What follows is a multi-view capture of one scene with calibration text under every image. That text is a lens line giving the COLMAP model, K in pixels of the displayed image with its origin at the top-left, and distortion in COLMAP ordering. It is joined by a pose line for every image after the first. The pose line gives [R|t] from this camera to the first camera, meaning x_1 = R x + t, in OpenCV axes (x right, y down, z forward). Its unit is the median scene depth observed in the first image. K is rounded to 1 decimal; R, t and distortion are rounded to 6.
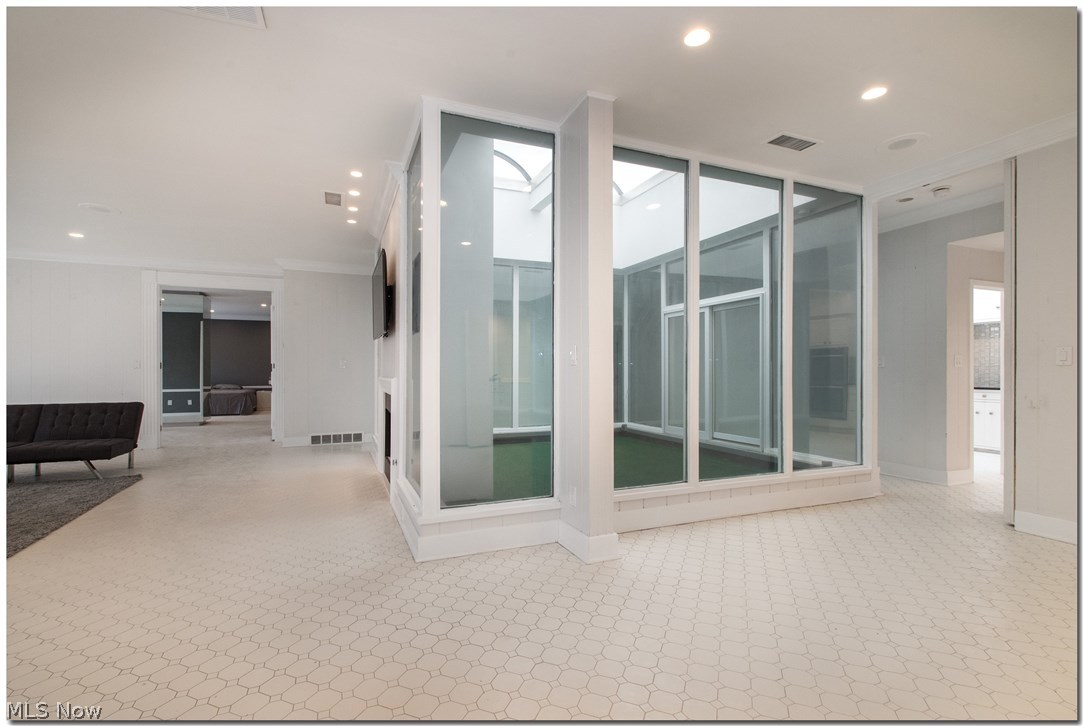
lens RADIAL K [[484.8, 0, 532.6], [0, 484.8, 370.3], [0, 0, 1]] dist [0.007223, -0.003644]
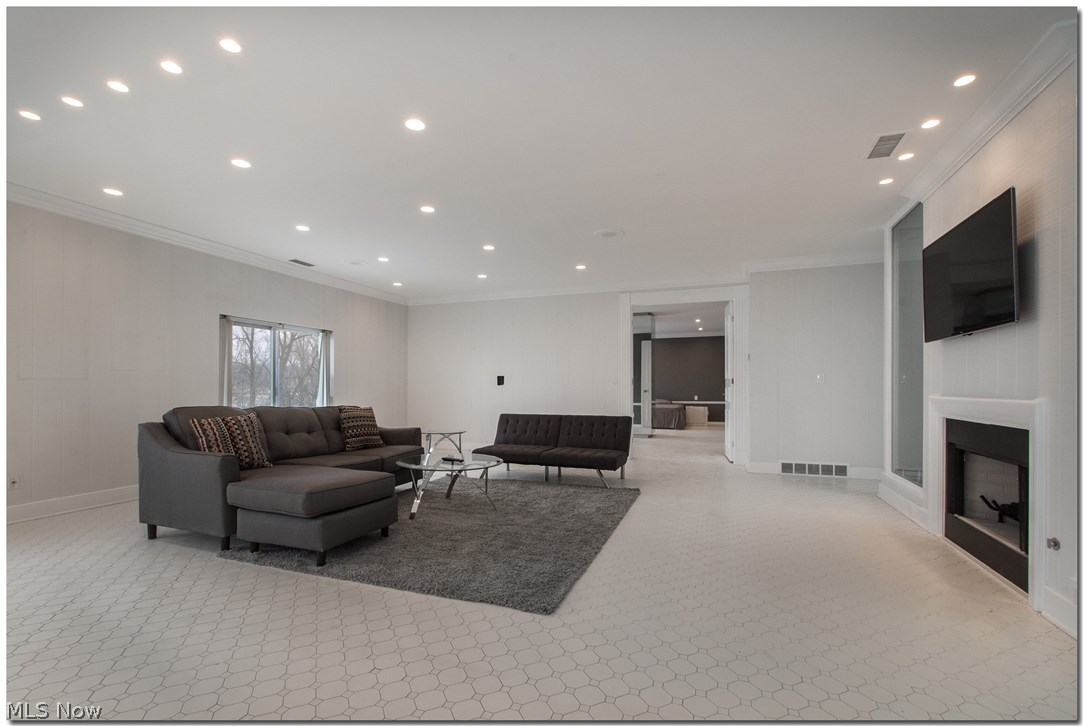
lens RADIAL K [[484.8, 0, 542.0], [0, 484.8, 382.5], [0, 0, 1]] dist [0.007223, -0.003644]
pose [[0.732654, -0.004071, -0.680589, -0.180446], [-0.001427, 0.999971, -0.007518, 0.000426], [0.680600, 0.006480, 0.732627, 0.082524]]
